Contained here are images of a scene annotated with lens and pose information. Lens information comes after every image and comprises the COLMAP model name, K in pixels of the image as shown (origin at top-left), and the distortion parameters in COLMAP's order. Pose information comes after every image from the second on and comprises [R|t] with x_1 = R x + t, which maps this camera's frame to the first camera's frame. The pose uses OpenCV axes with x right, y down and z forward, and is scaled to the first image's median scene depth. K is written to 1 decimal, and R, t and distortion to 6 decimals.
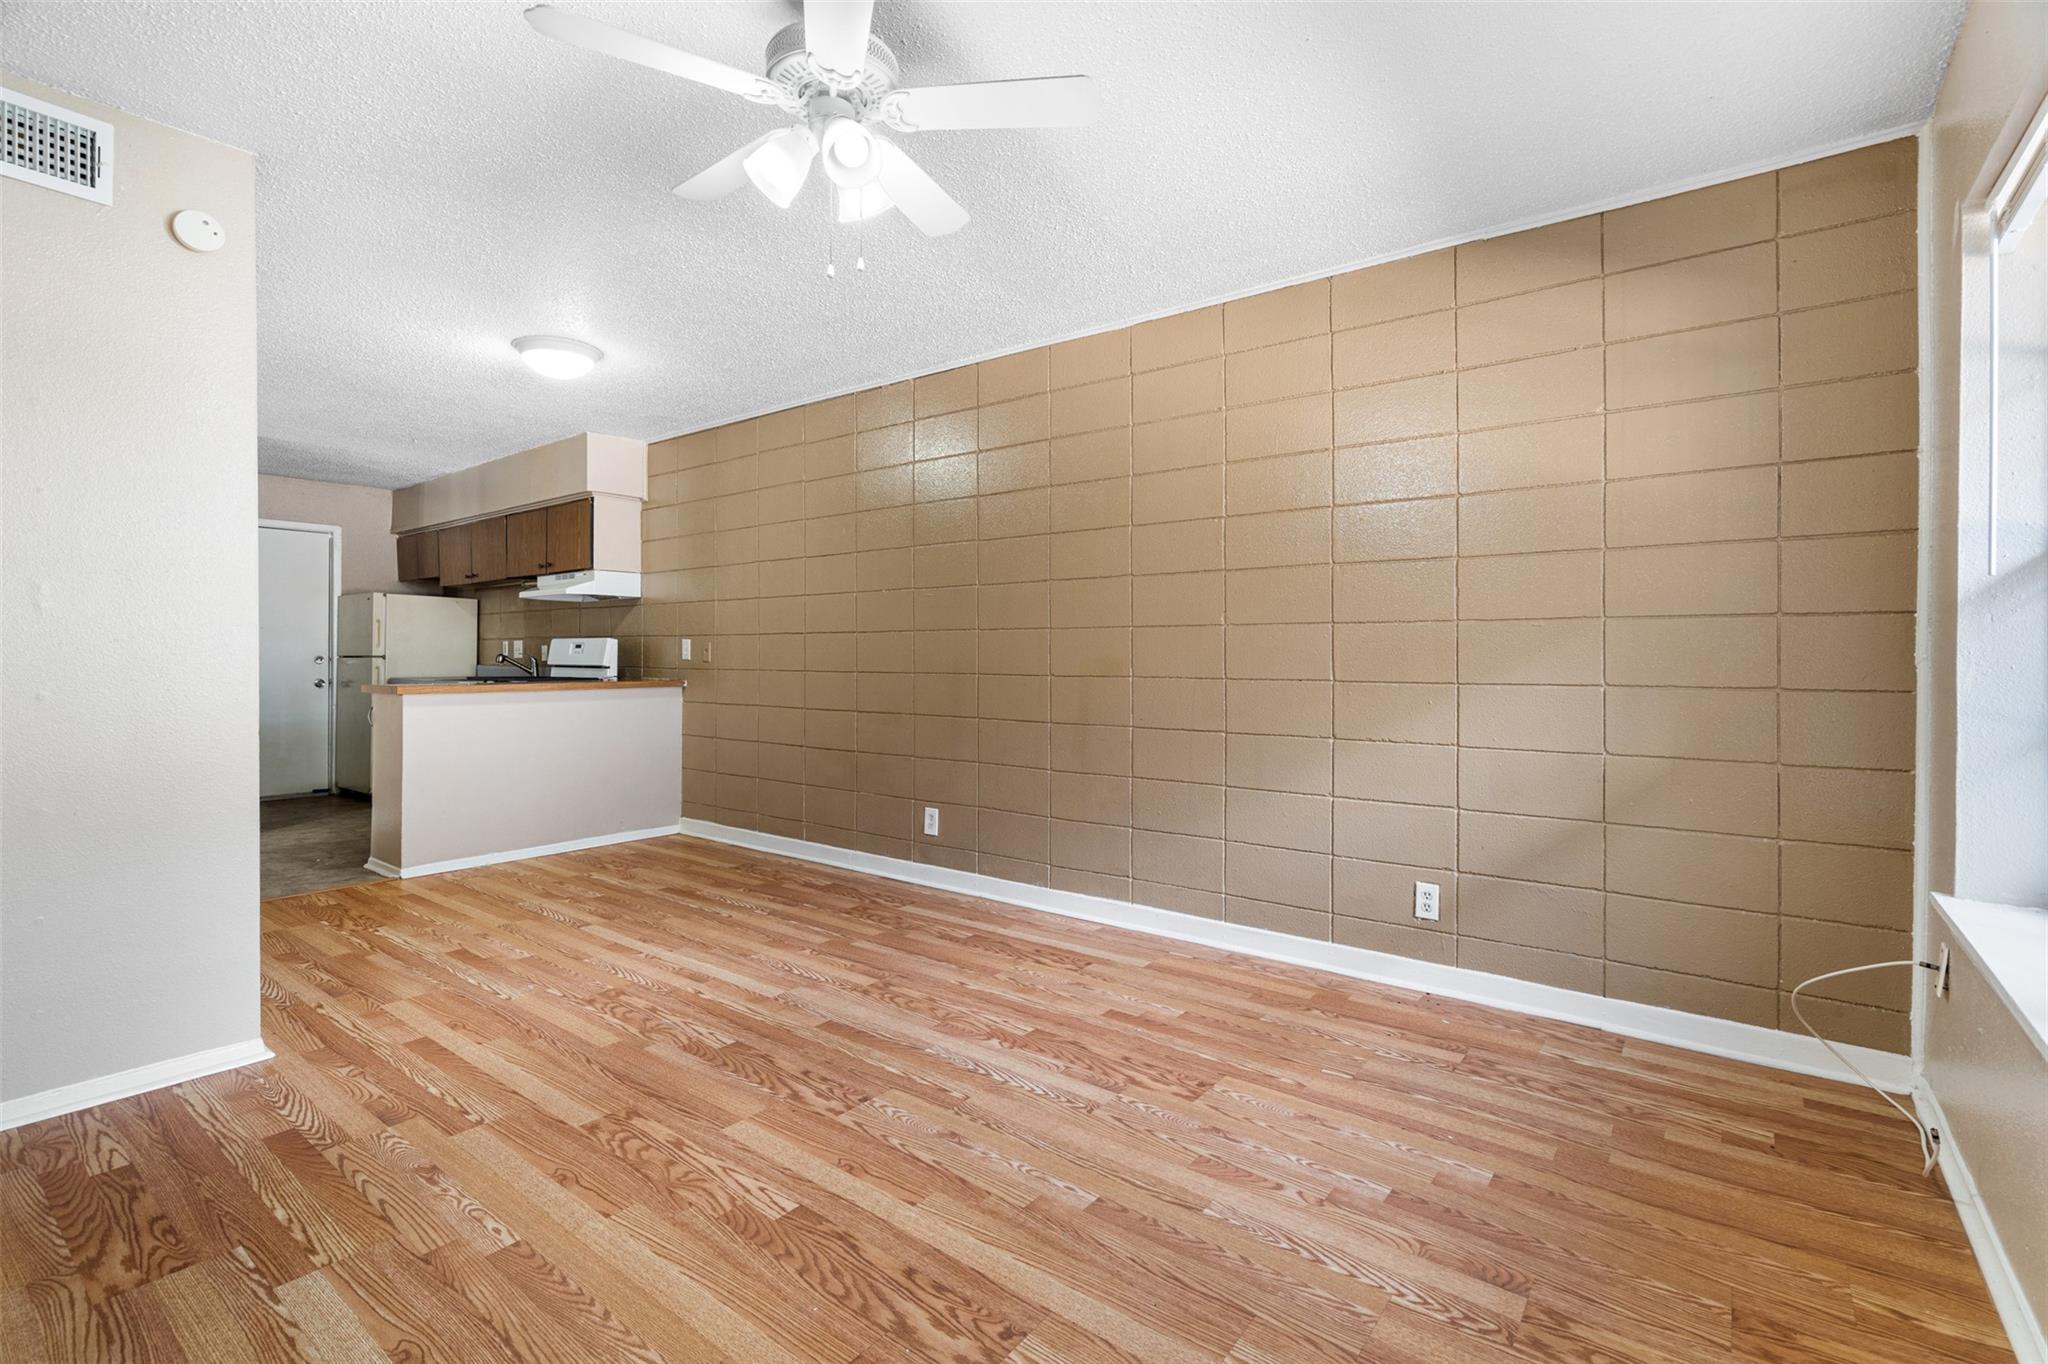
lens RADIAL K [[929.9, 0, 1042.3], [0, 929.9, 652.6], [0, 0, 1]] dist [-0.006980, 0.001515]
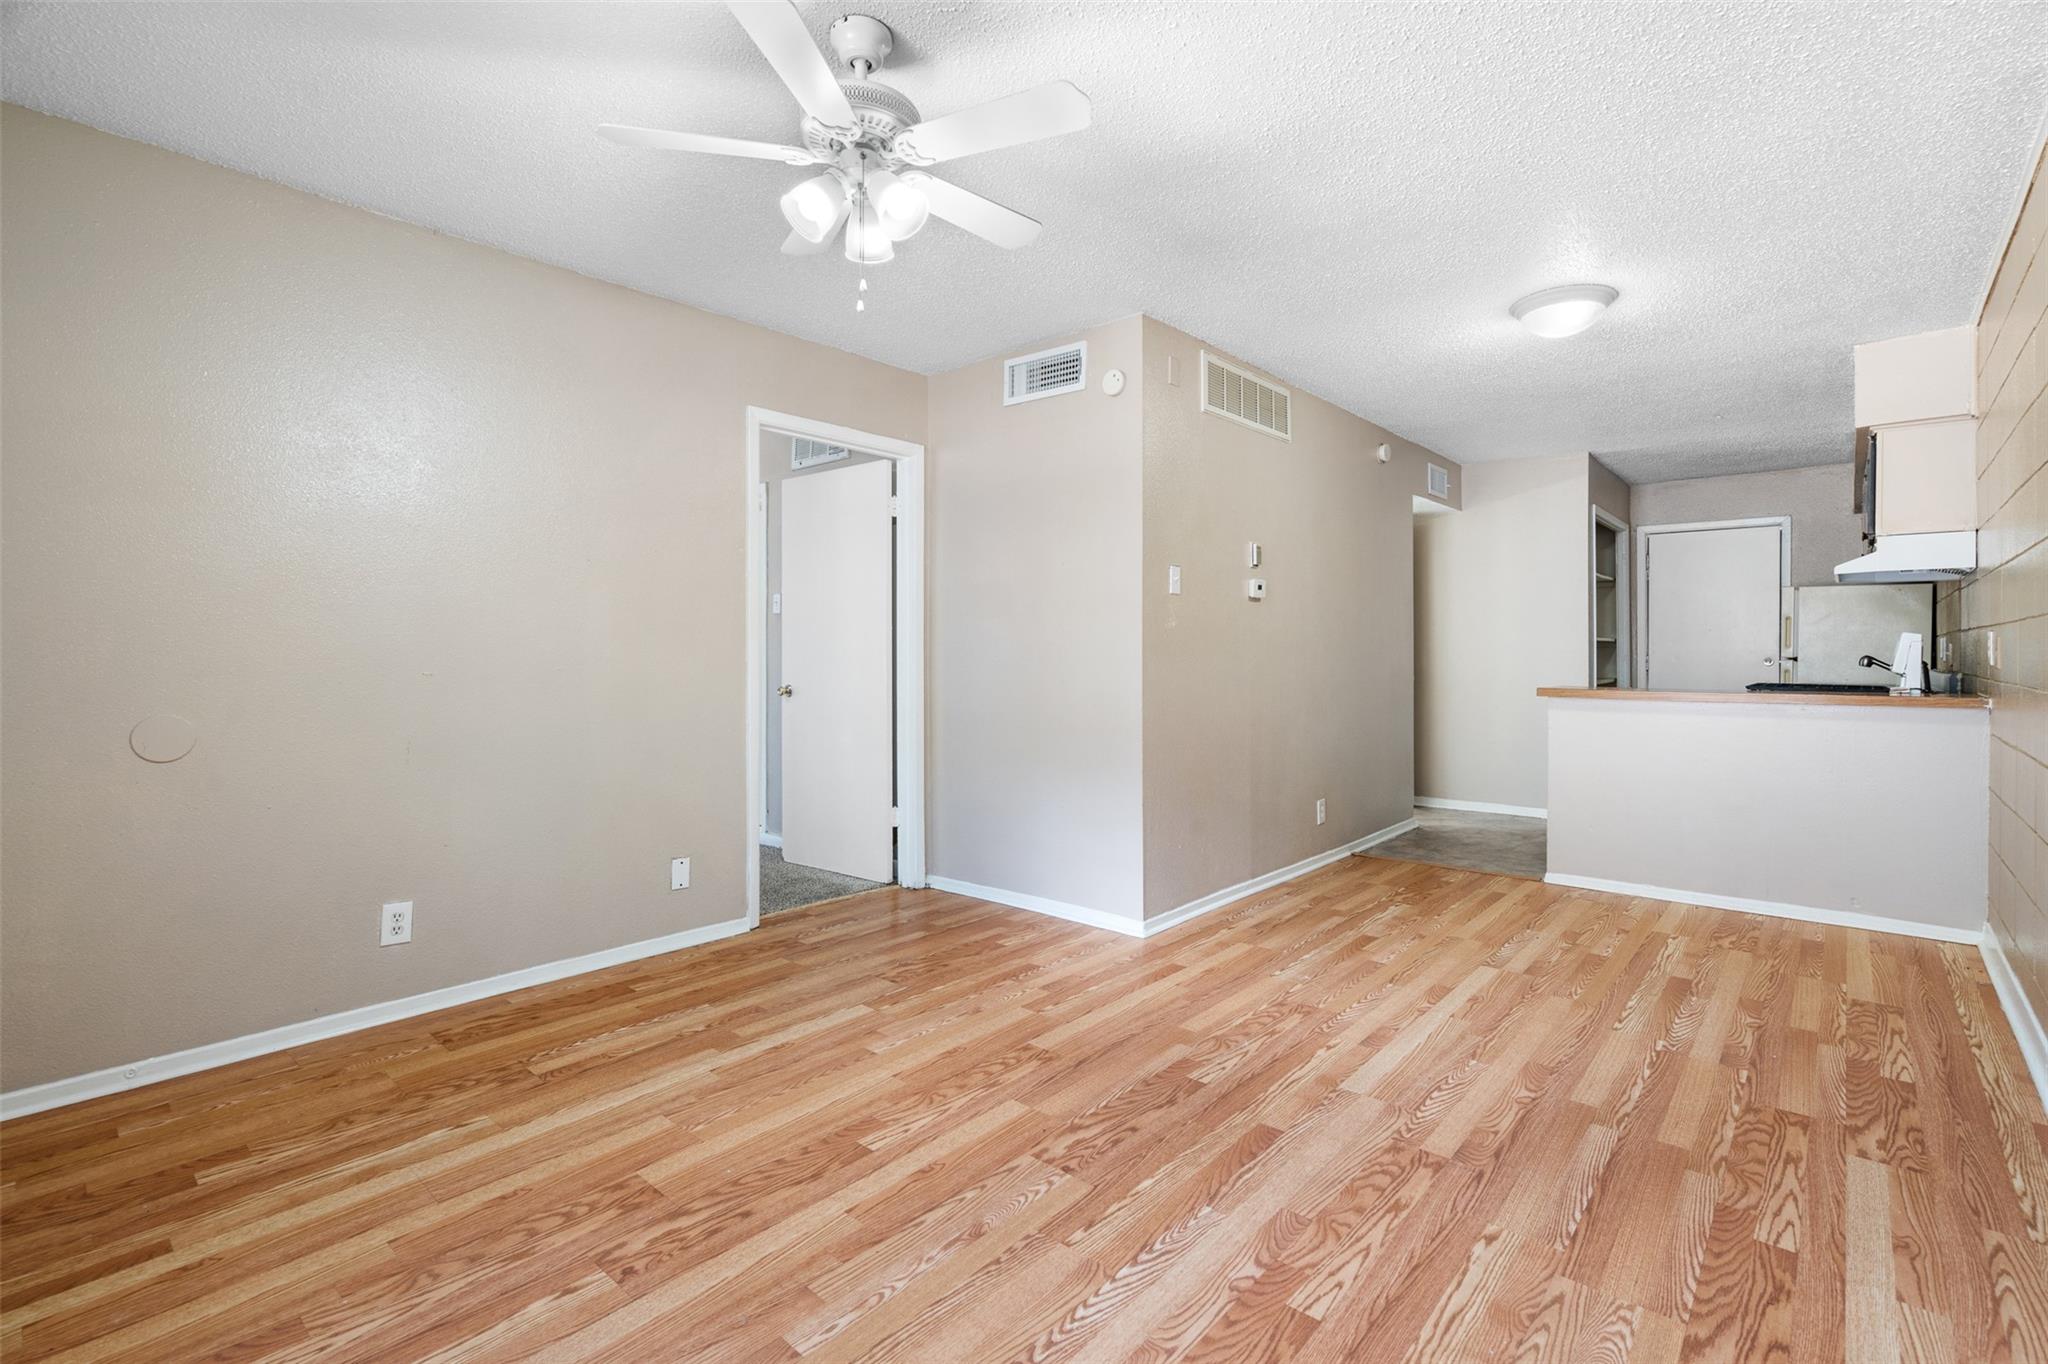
lens RADIAL K [[929.9, 0, 1033.2], [0, 929.9, 648.9], [0, 0, 1]] dist [-0.006980, 0.001515]
pose [[-0.079064, -0.005934, -0.996852, 0.549378], [0.002024, 0.999979, -0.006113, -0.002636], [0.996868, -0.002501, -0.079050, 0.833471]]
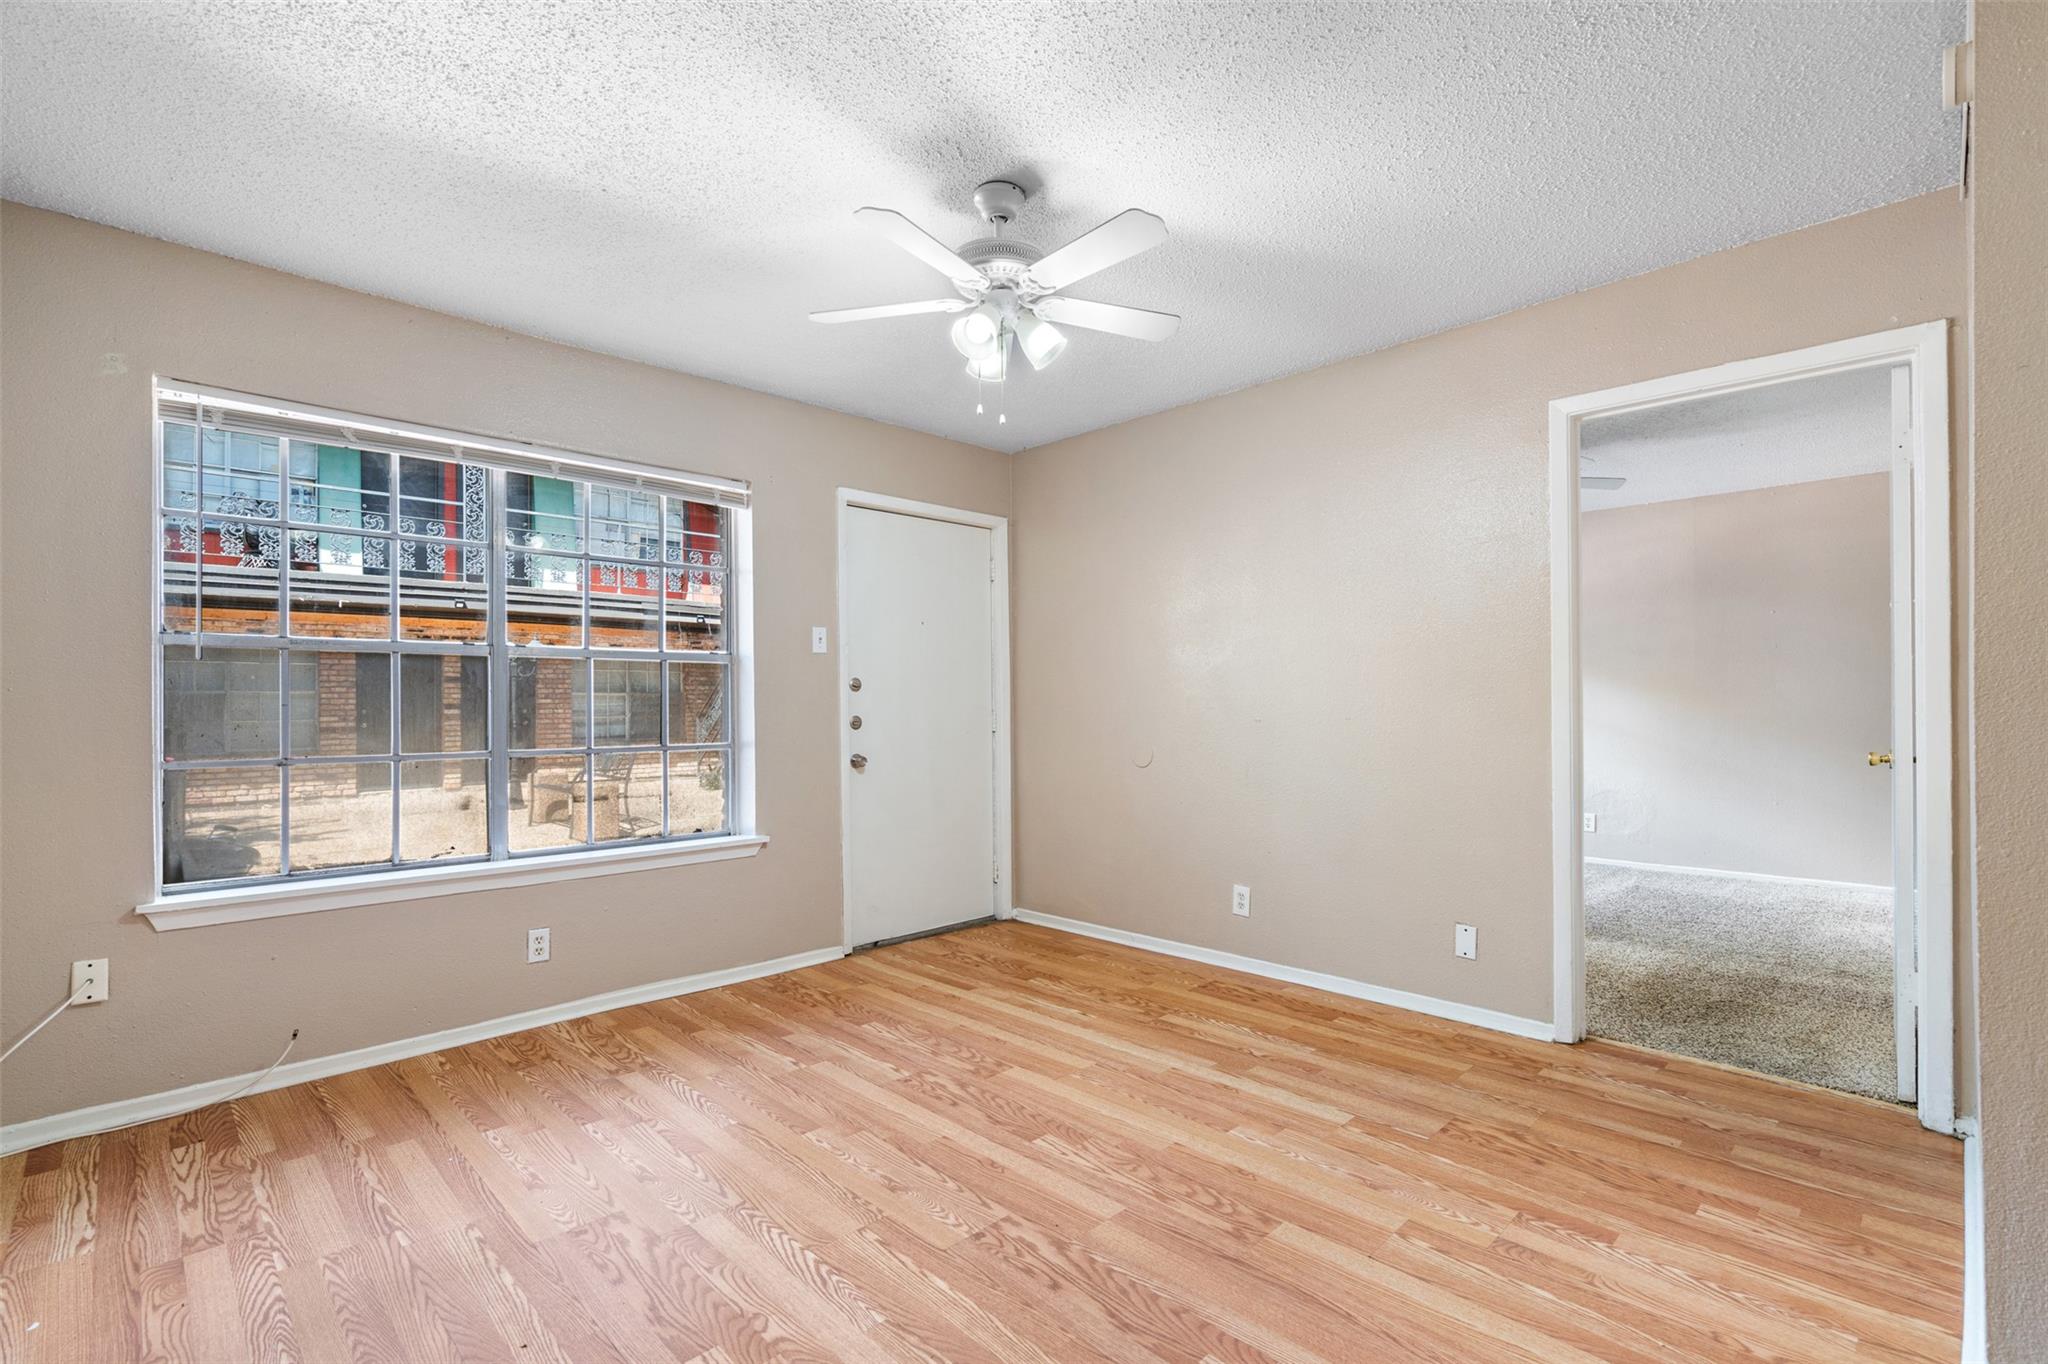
lens RADIAL K [[929.9, 0, 1033.2], [0, 929.9, 719.2], [0, 0, 1]] dist [-0.006980, 0.001515]
pose [[-0.988990, 0.002146, 0.147968, -0.295693], [0.004609, 0.999856, 0.016302, -0.005130], [-0.147912, 0.016804, -0.988858, 1.466574]]
